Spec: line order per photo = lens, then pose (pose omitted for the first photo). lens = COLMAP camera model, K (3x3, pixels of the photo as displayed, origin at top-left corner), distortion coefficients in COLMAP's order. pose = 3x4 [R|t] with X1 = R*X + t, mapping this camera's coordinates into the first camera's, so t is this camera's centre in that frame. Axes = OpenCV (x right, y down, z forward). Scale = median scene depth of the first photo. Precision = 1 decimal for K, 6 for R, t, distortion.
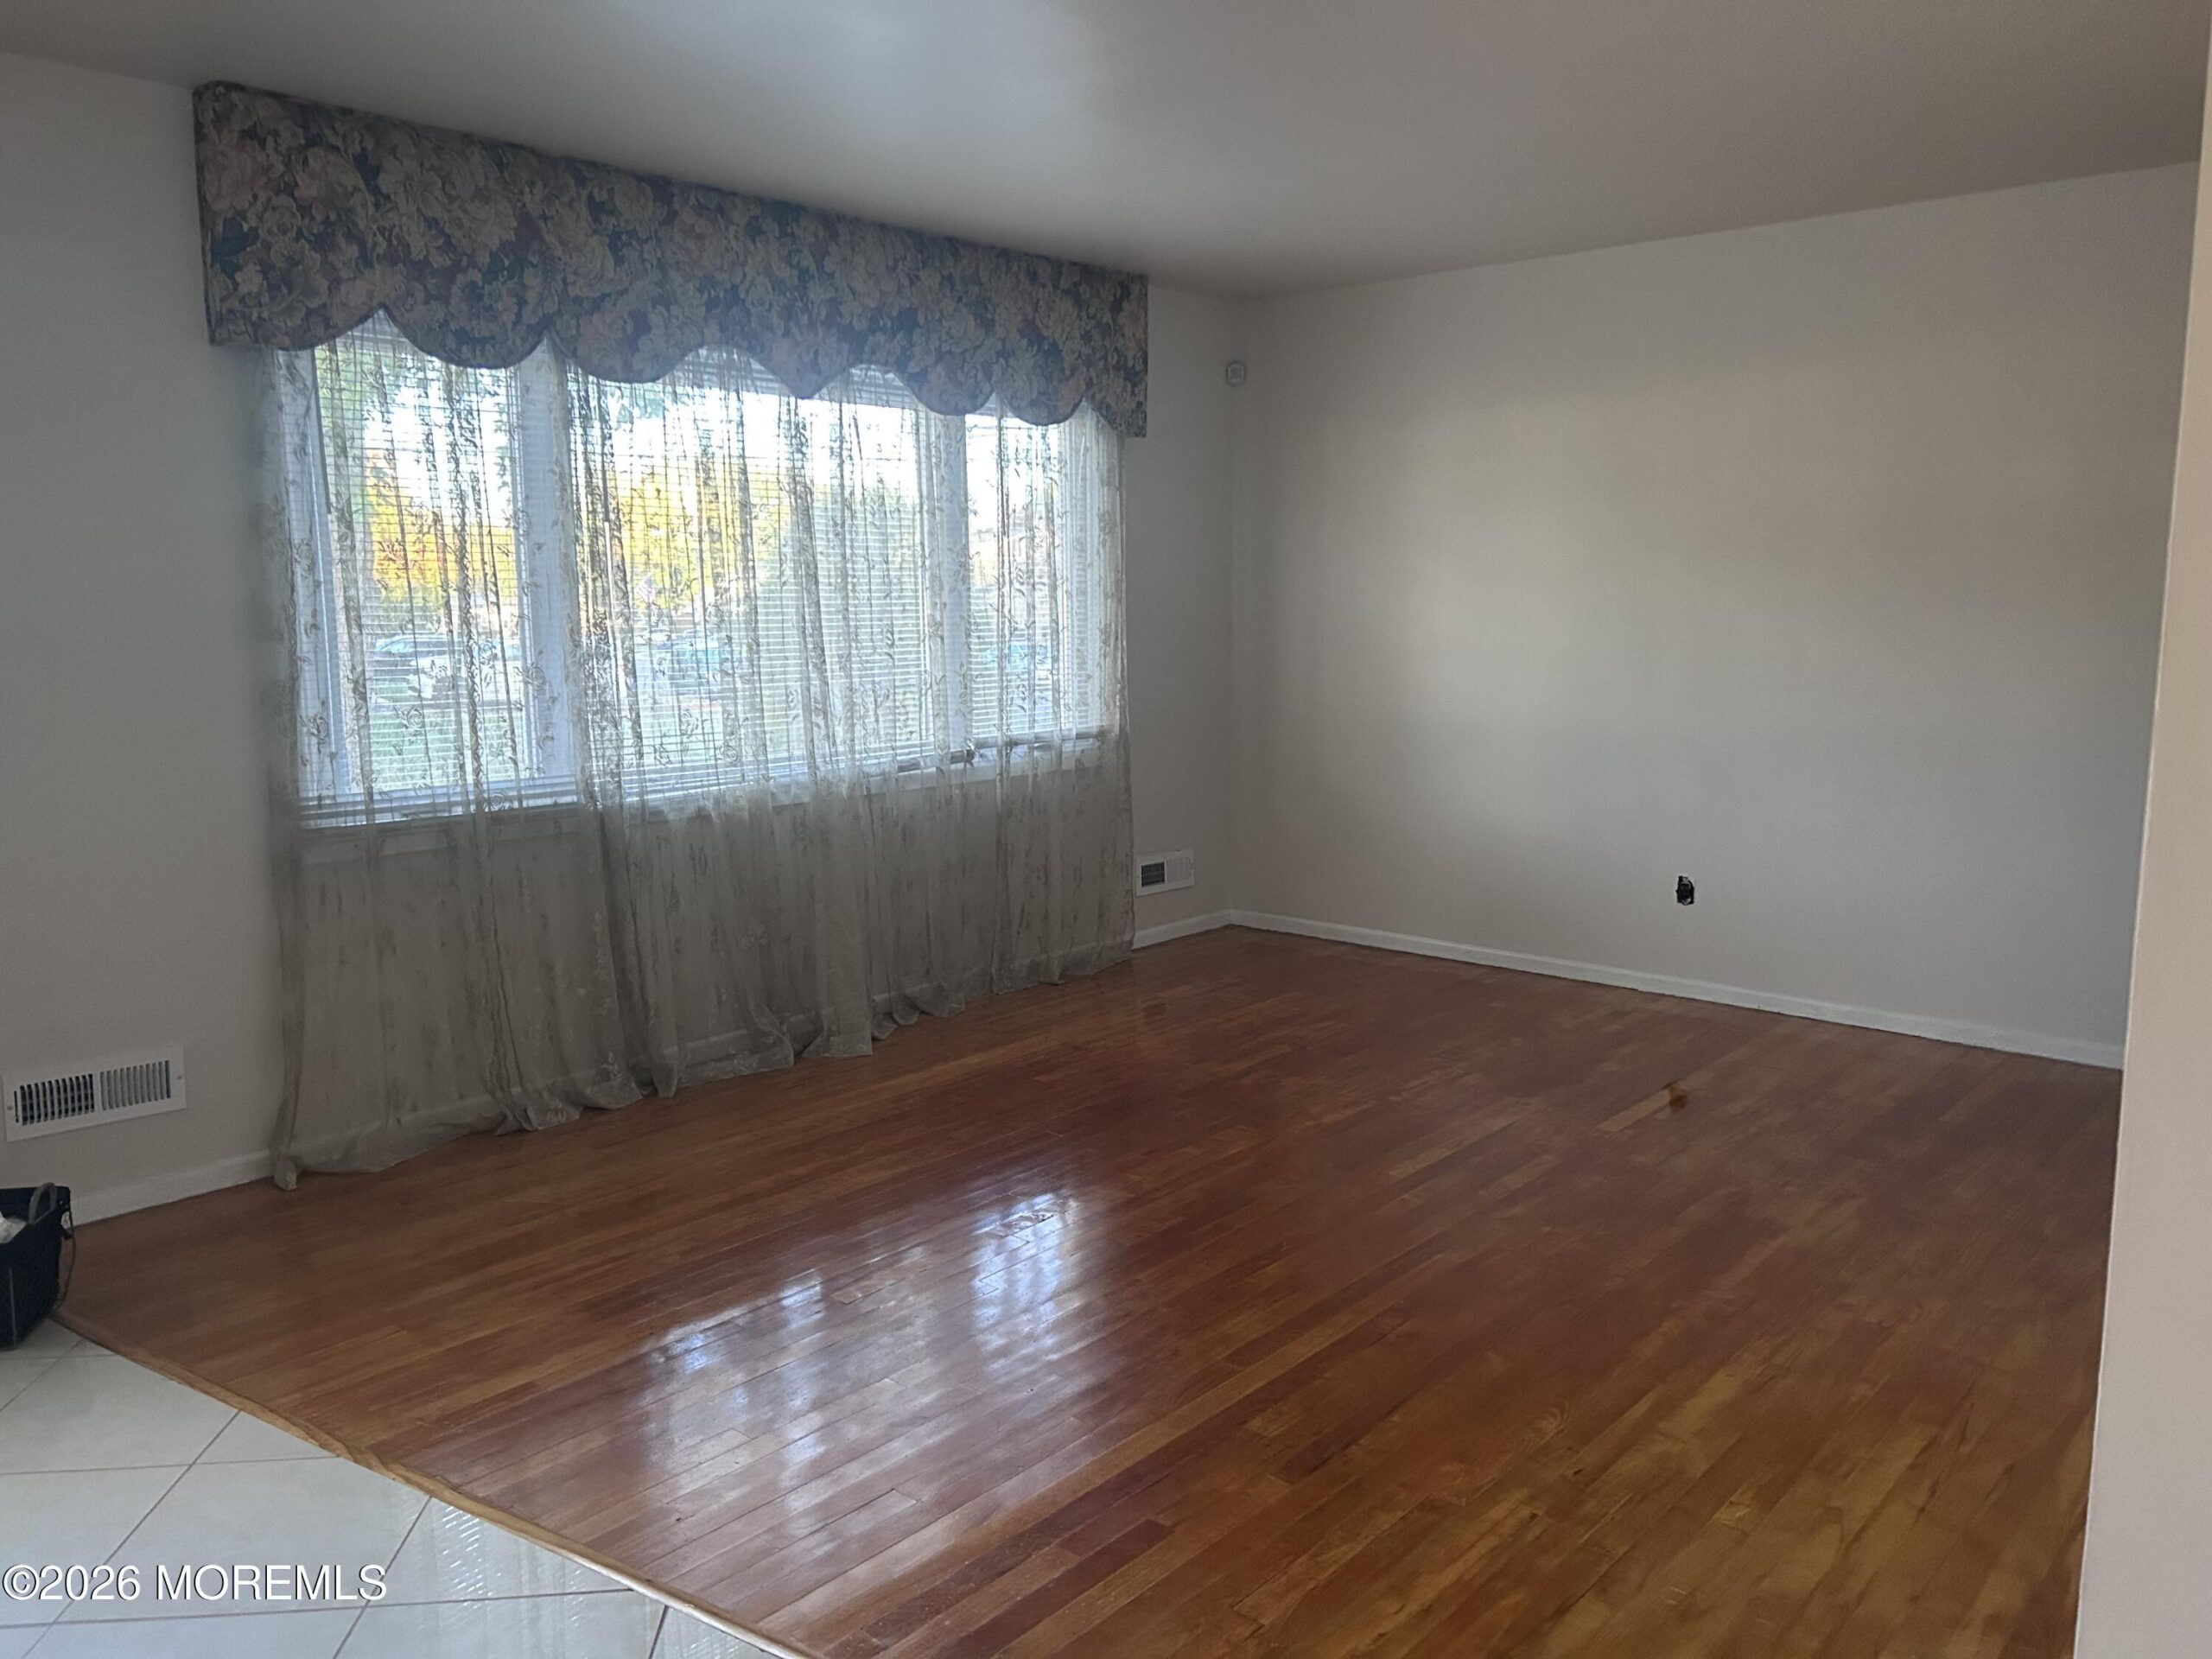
lens RADIAL K [[1670.7, 0, 1107.3], [0, 1670.7, 831.8], [0, 0, 1]] dist [0.048882, -0.002926]
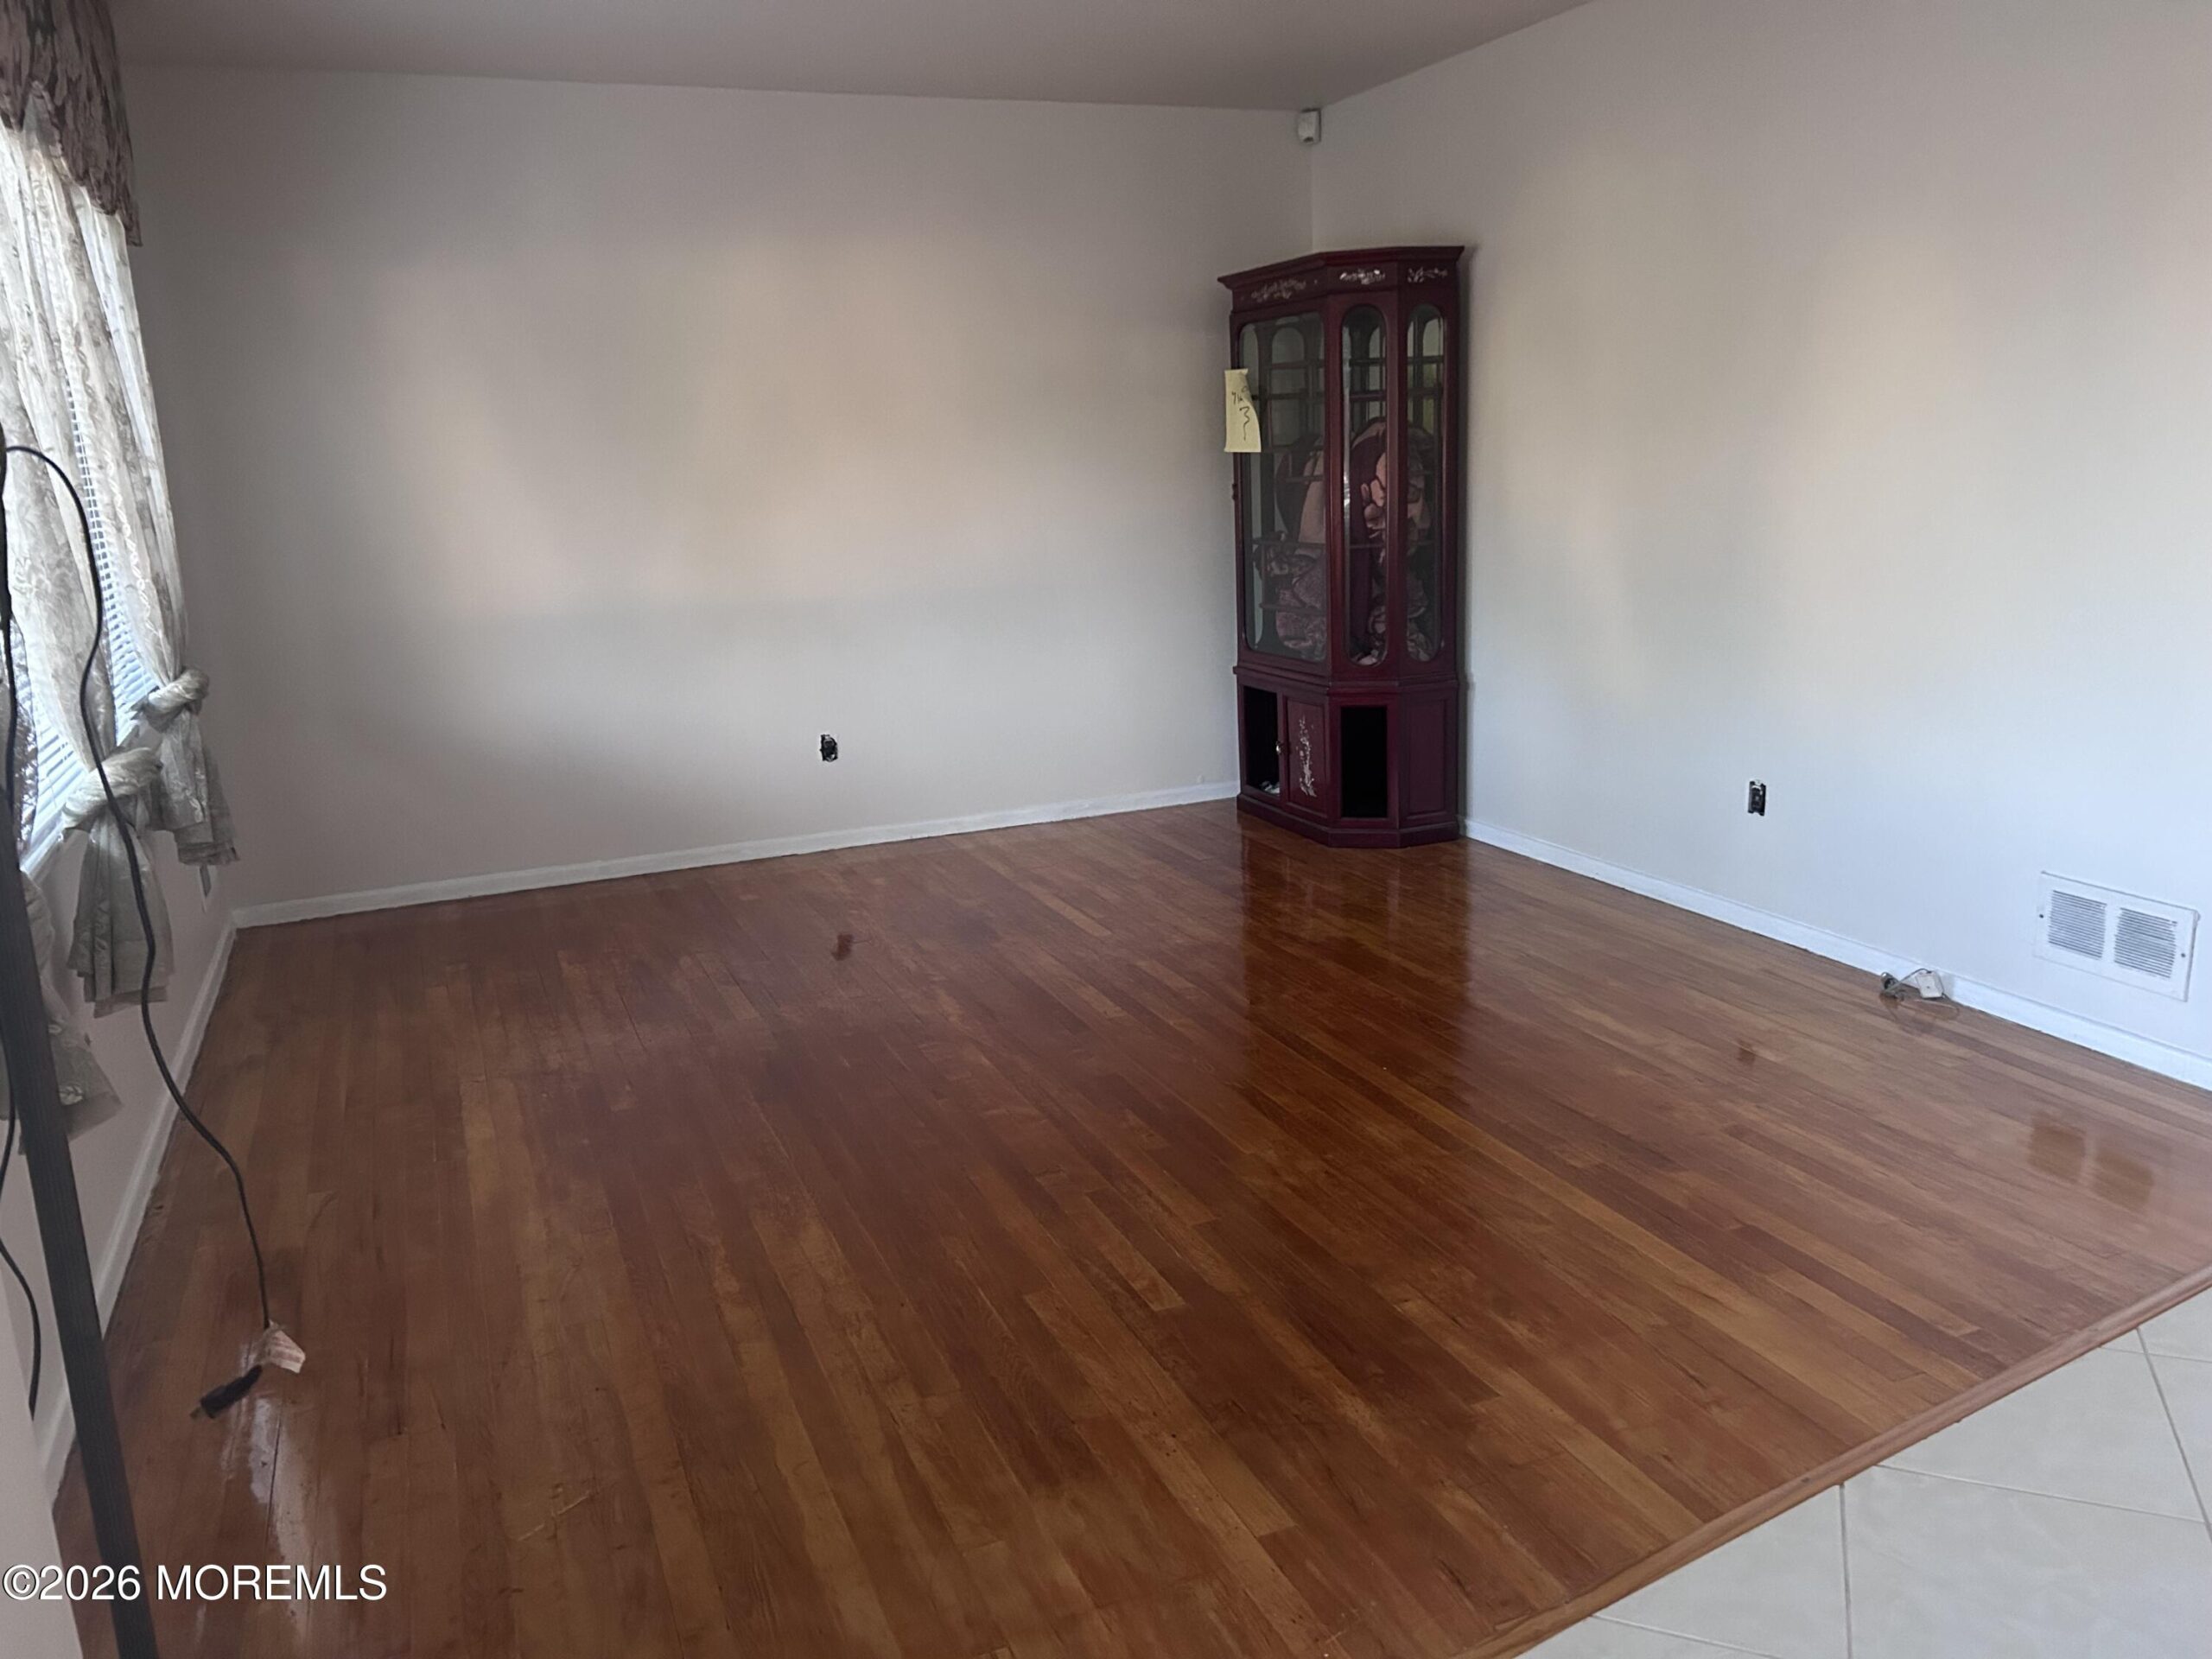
lens RADIAL K [[1670.7, 0, 1100.4], [0, 1670.7, 823.5], [0, 0, 1]] dist [0.048882, -0.002926]
pose [[0.452212, -0.218061, 0.864843, -0.702309], [0.180154, 0.971998, 0.150879, -0.065709], [-0.873527, 0.087576, 0.478834, 0.527581]]
